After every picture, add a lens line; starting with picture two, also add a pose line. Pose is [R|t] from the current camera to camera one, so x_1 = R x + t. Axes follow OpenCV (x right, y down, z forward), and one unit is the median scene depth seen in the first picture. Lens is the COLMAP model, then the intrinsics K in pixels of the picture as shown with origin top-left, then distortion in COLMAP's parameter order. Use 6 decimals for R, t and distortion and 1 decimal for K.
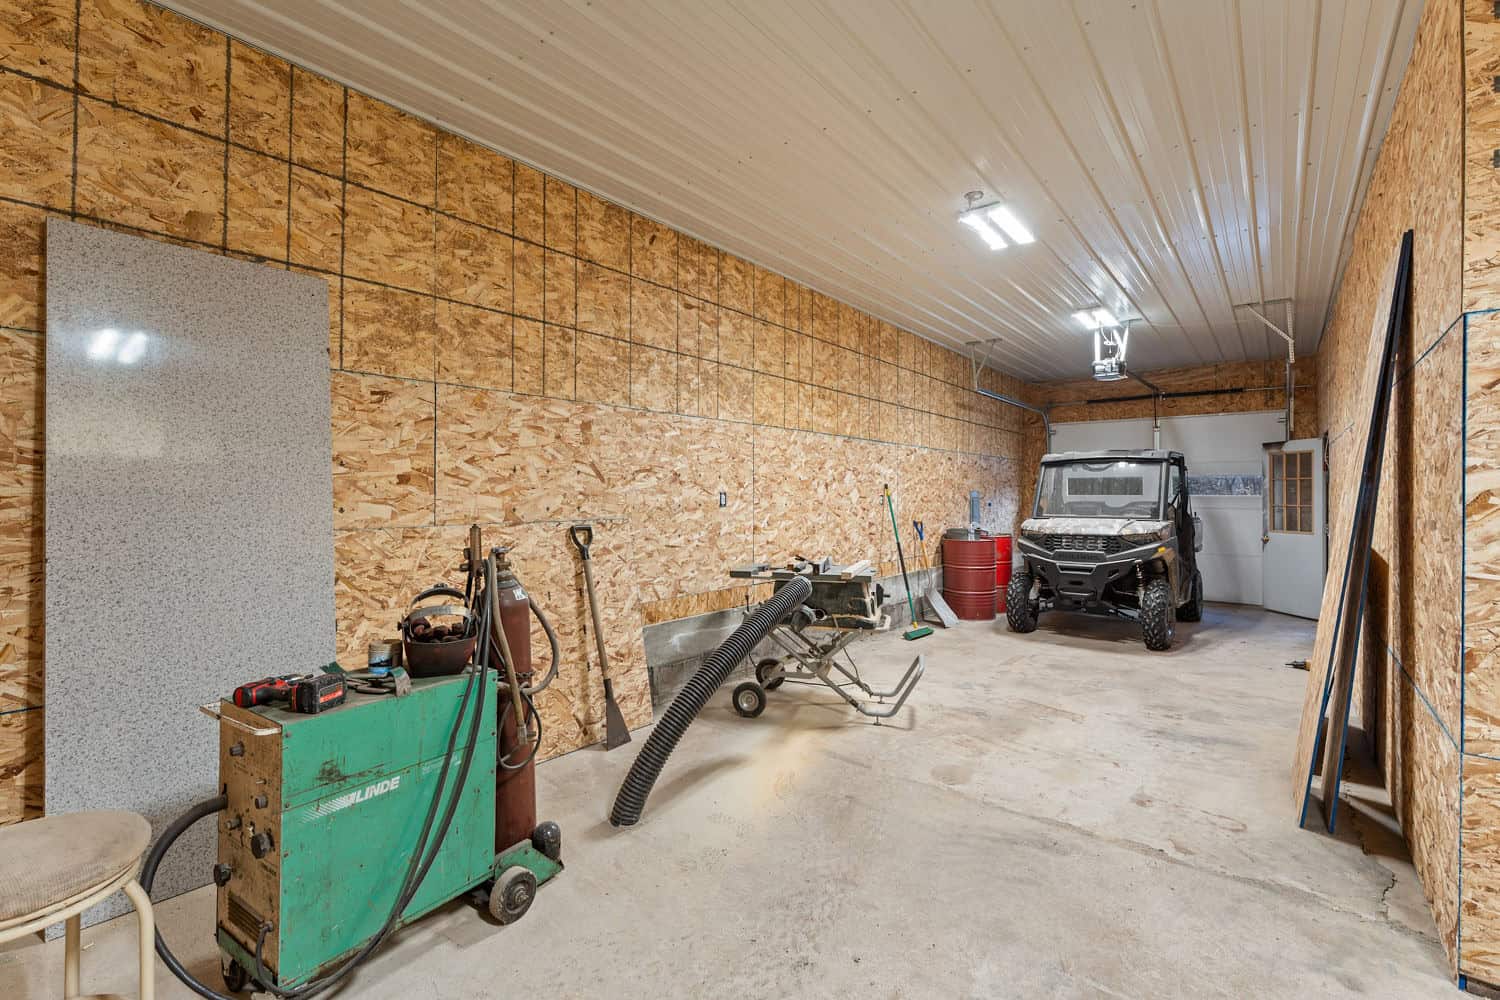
lens RADIAL K [[653.5, 0, 747.2], [0, 653.5, 496.7], [0, 0, 1]] dist [-0.003196, 0.000077]
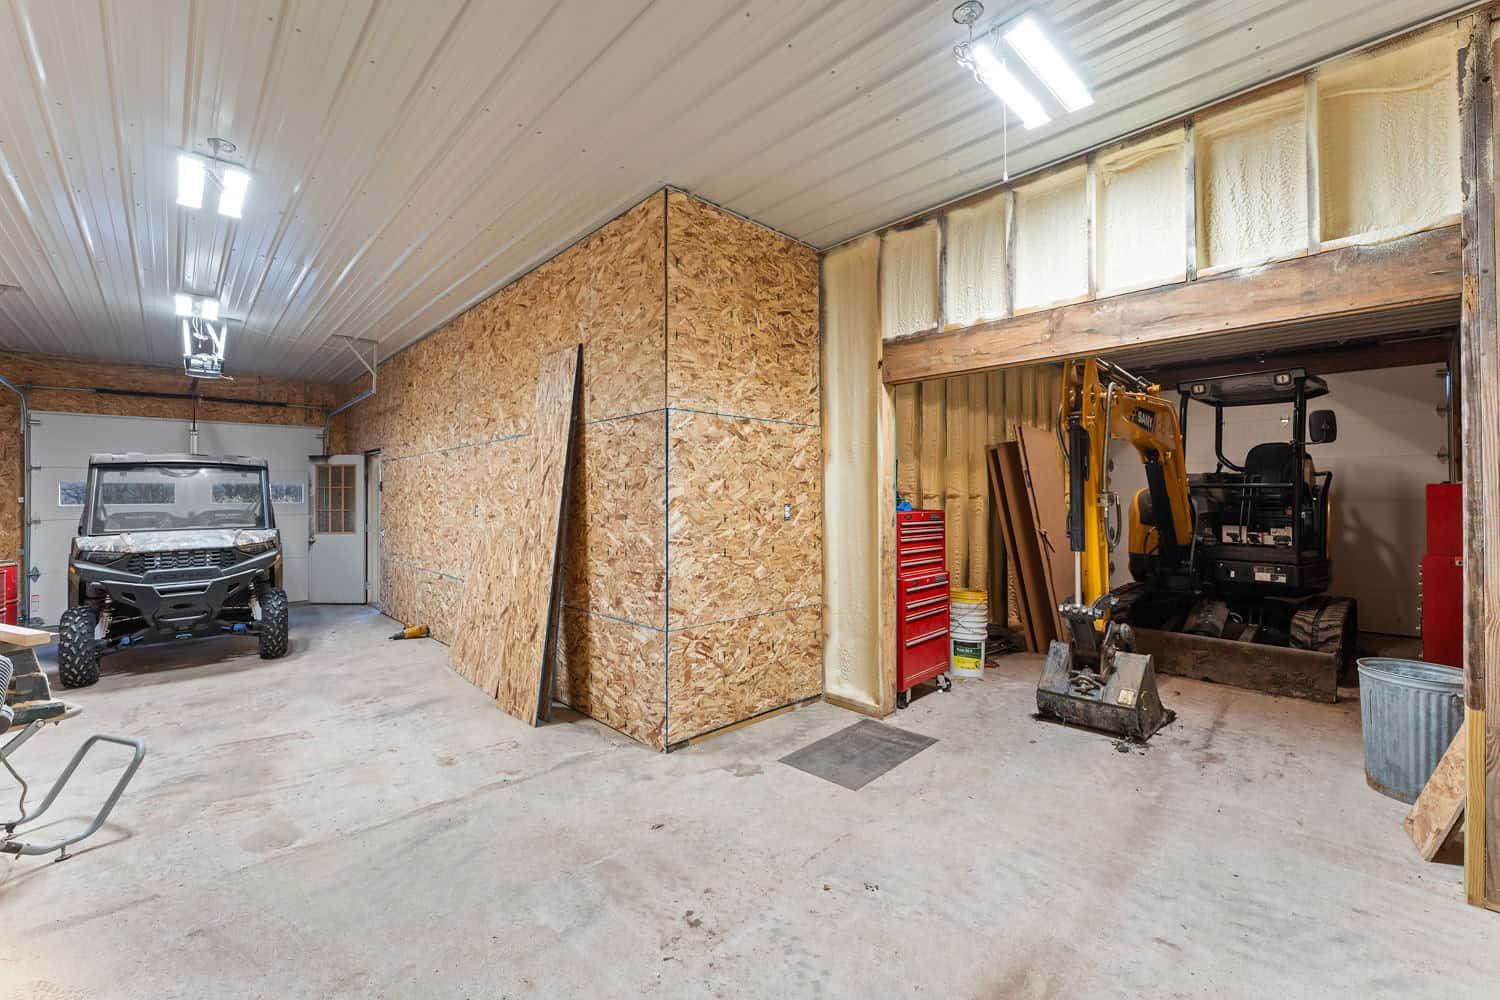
lens RADIAL K [[614.5, 0, 745.1], [0, 614.5, 492.1], [0, 0, 1]] dist [0.001326, -0.000188]
pose [[0.139391, 0.001839, 0.990236, -0.200445], [0.015243, 0.999876, -0.004002, -0.004462], [-0.990120, 0.015652, 0.139345, 0.144212]]
